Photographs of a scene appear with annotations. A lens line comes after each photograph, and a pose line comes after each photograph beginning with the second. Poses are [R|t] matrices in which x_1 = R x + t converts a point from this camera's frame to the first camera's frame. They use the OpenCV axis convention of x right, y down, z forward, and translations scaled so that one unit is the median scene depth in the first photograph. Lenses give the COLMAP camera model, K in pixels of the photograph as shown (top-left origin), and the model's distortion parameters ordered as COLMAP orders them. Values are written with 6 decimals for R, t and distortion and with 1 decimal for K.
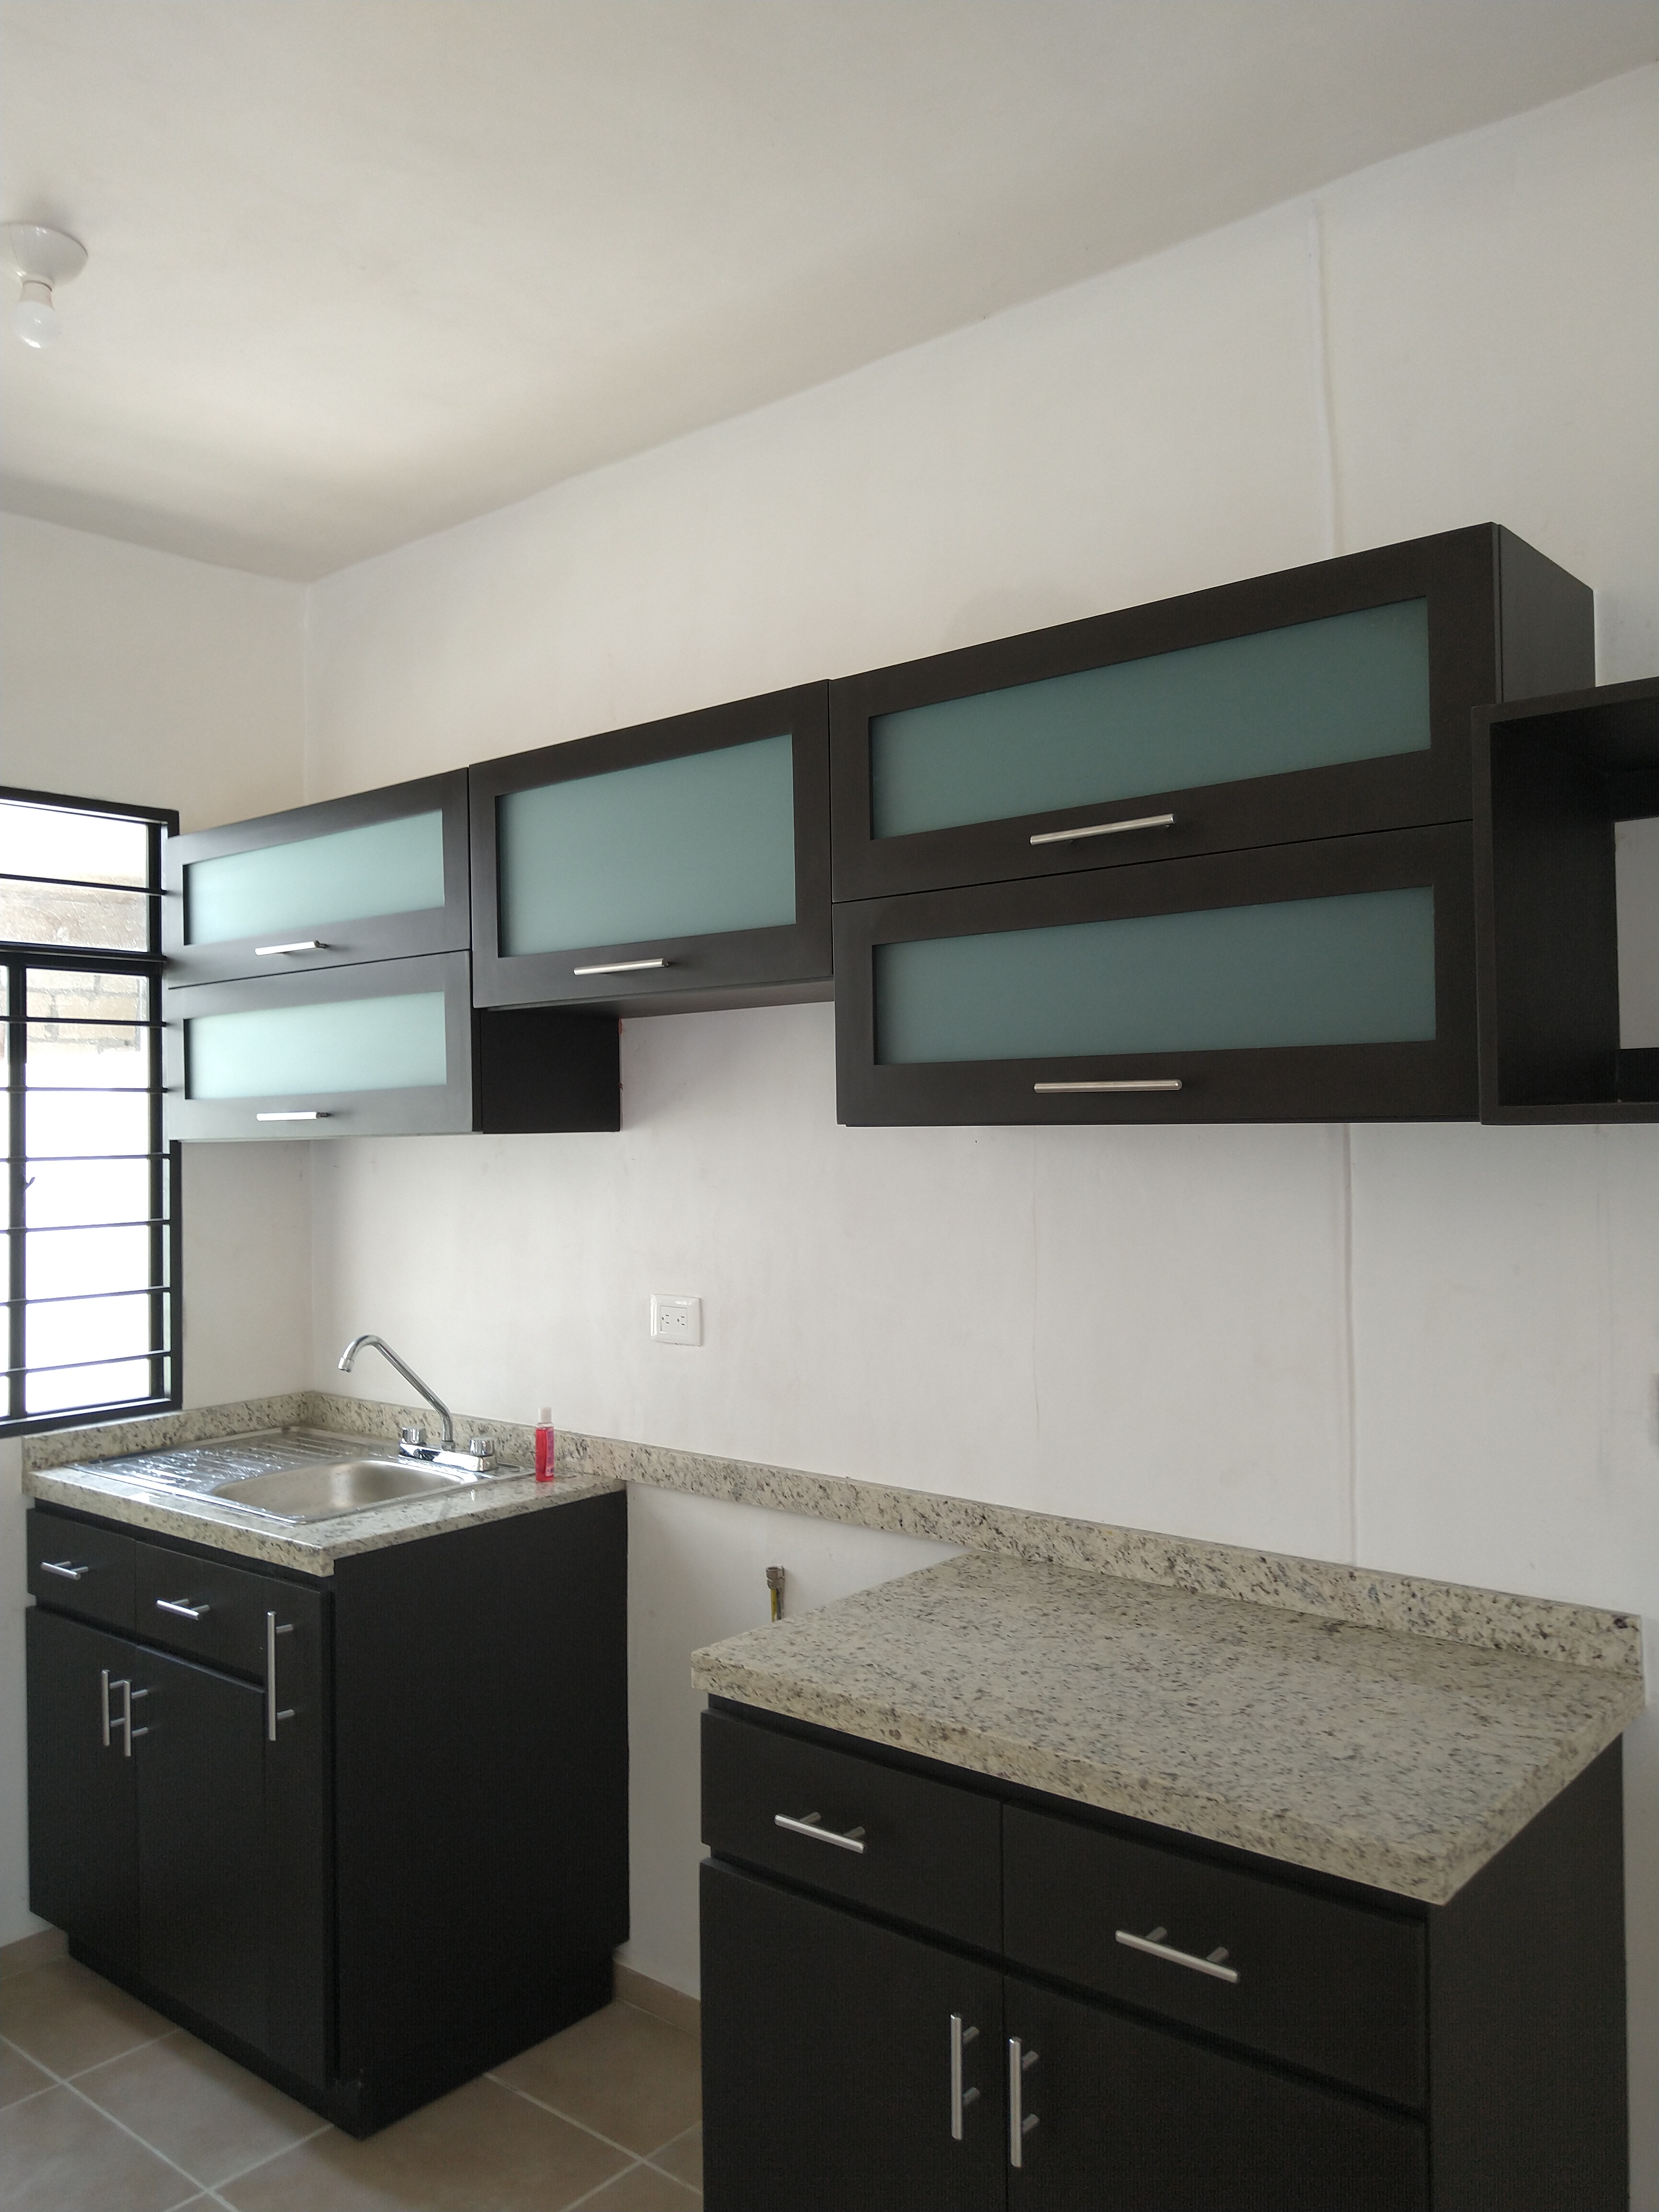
lens RADIAL K [[1731.9, 0, 837.5], [0, 1731.9, 1107.0], [0, 0, 1]] dist [-0.005423, 0.009216]
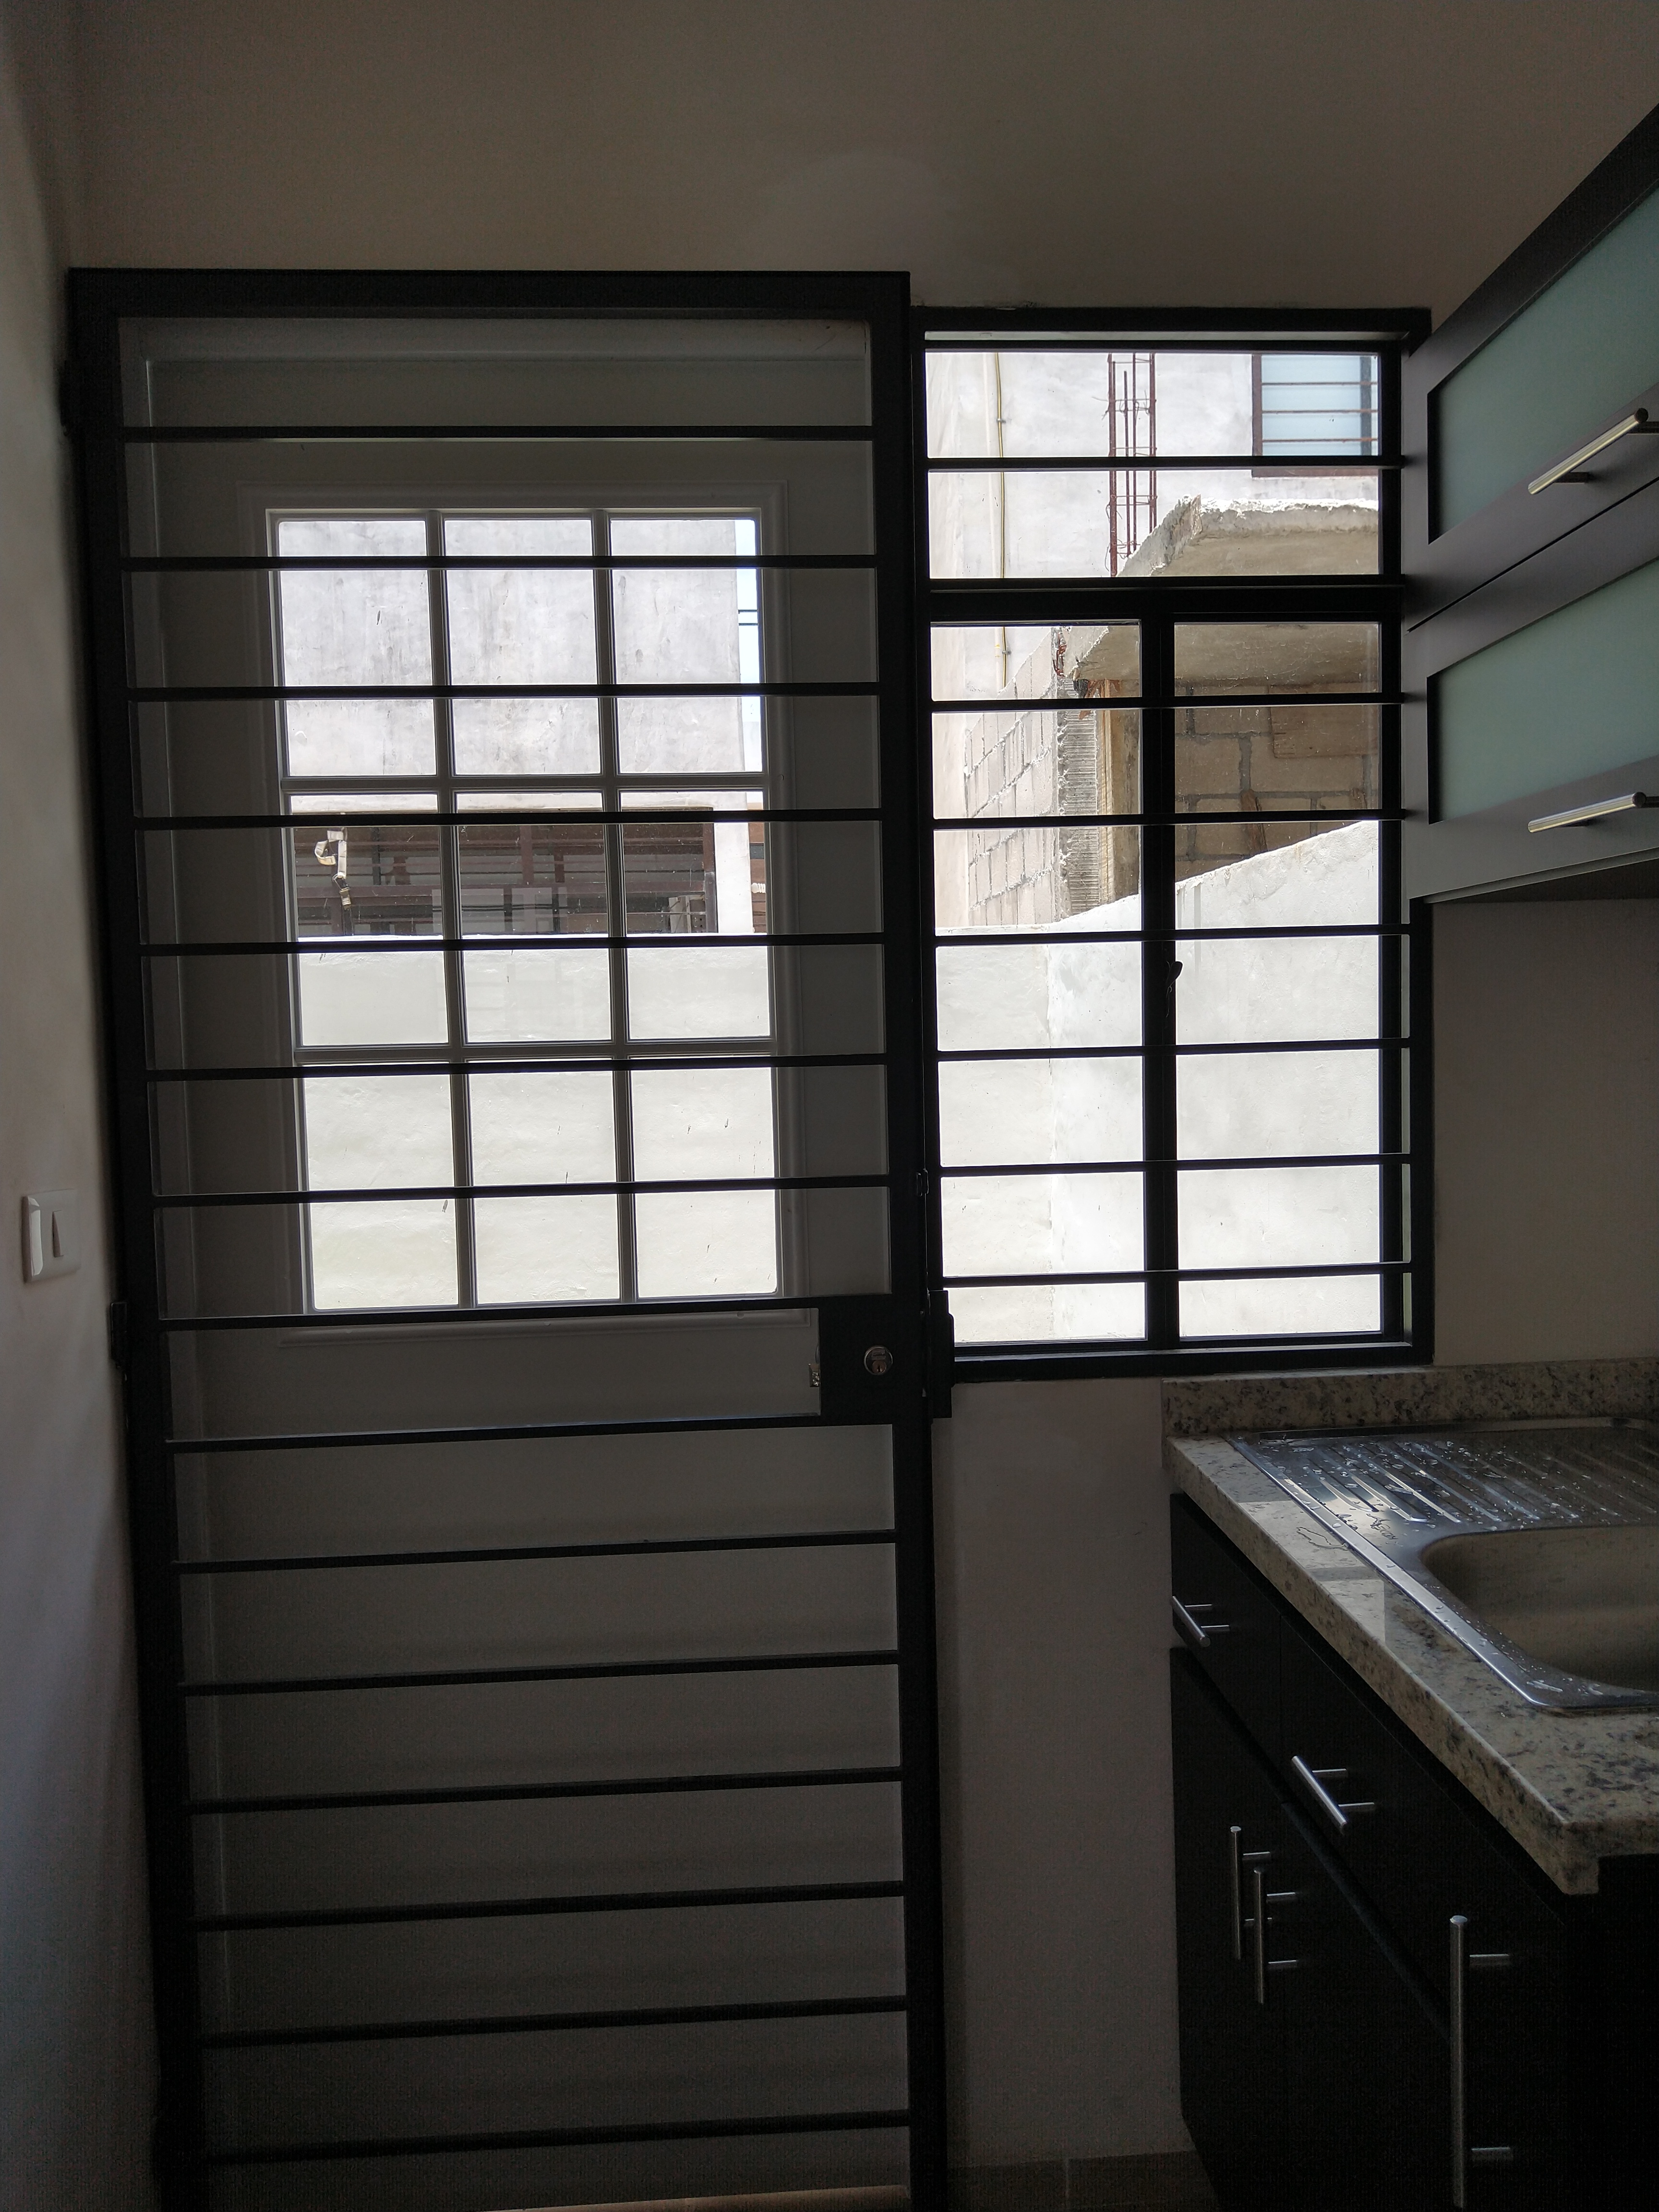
lens RADIAL K [[1731.9, 0, 843.2], [0, 1731.9, 1089.9], [0, 0, 1]] dist [-0.005423, 0.009216]
pose [[0.691578, 0.039578, -0.721216, -0.099904], [0.011506, 0.997767, 0.065788, 0.042240], [0.722210, -0.053796, 0.689579, 0.466204]]
